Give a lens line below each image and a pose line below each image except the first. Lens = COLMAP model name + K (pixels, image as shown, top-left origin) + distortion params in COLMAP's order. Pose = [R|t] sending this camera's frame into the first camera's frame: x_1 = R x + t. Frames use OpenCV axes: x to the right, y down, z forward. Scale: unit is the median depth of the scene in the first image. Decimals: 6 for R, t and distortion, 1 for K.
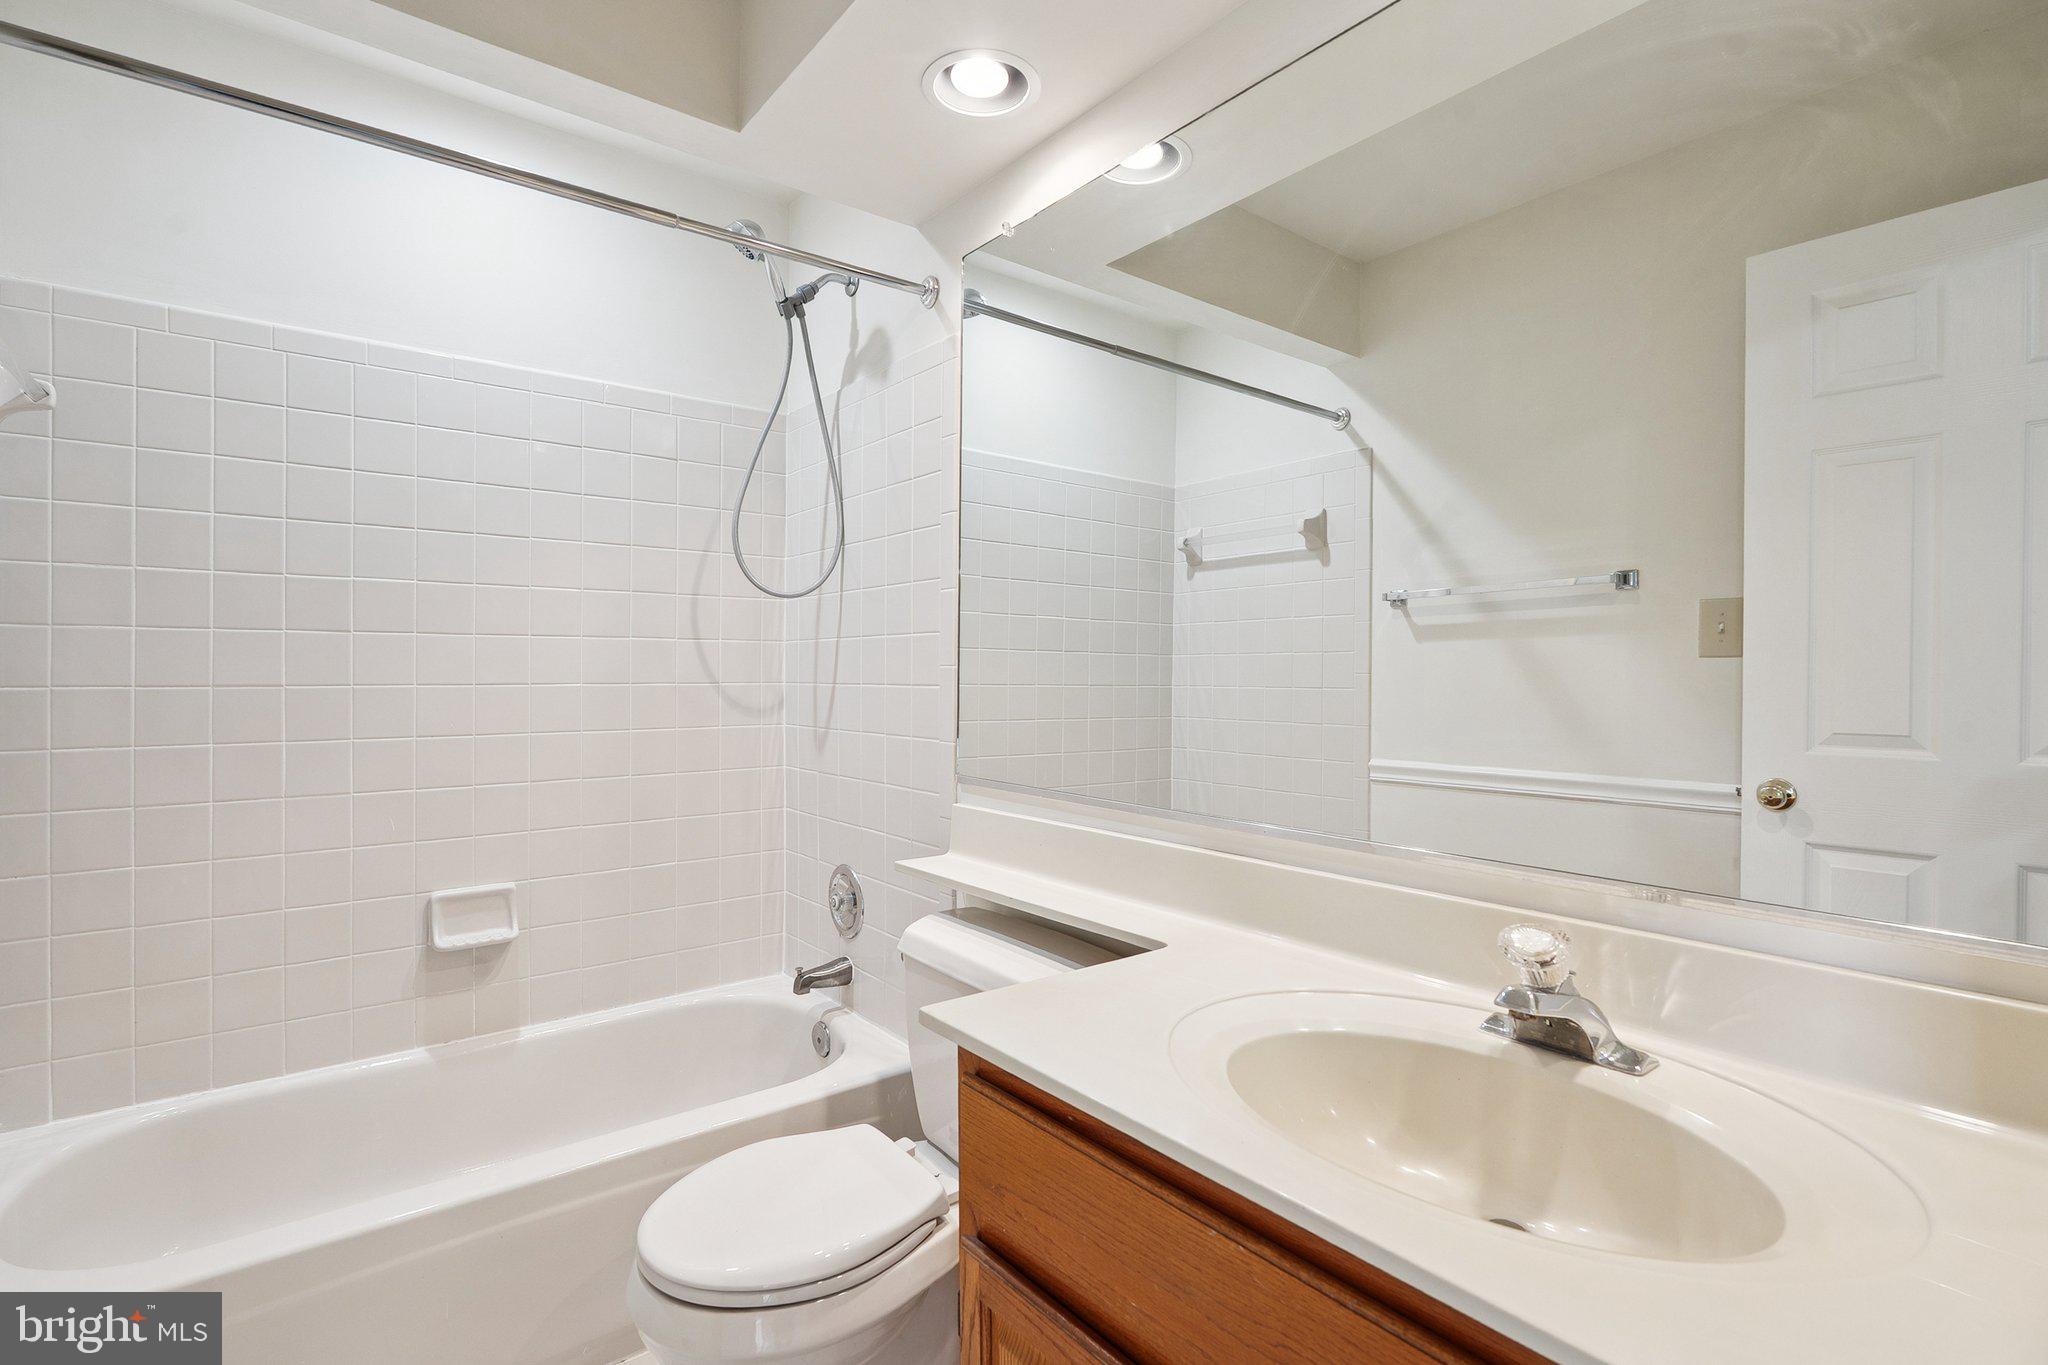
lens RADIAL K [[975.1, 0, 1012.5], [0, 975.1, 717.8], [0, 0, 1]] dist [-0.003443, 0.002124]
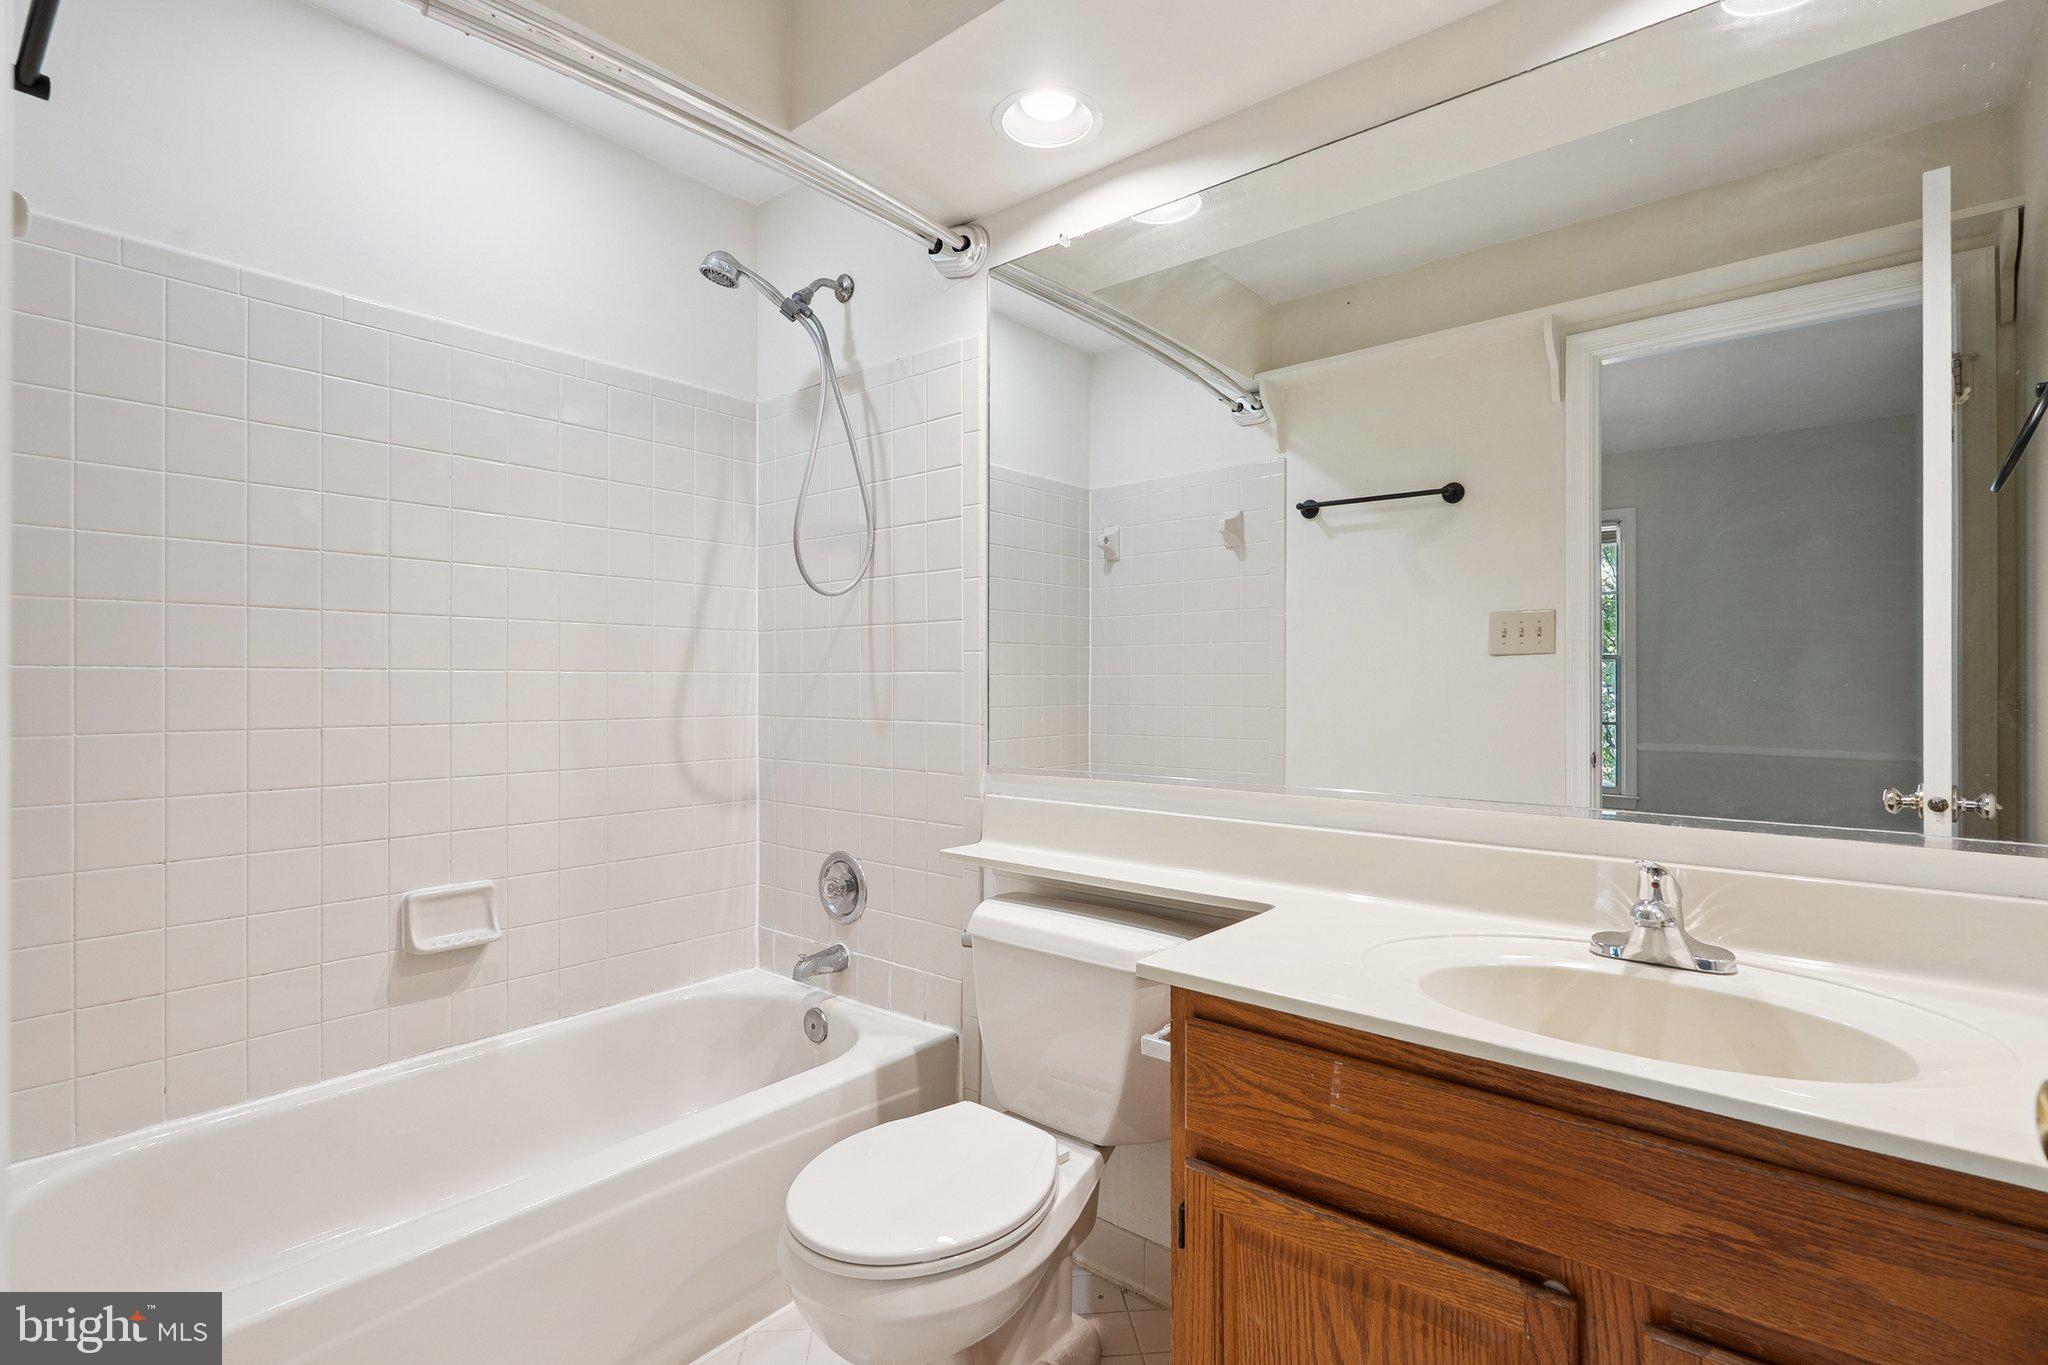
lens RADIAL K [[975.1, 0, 1034.0], [0, 975.1, 673.8], [0, 0, 1]] dist [-0.003443, 0.002124]
pose [[0.984802, -0.000343, 0.173680, -0.156644], [0.006876, 0.999291, -0.037017, 0.007736], [-0.173544, 0.037649, 0.984106, -0.032485]]
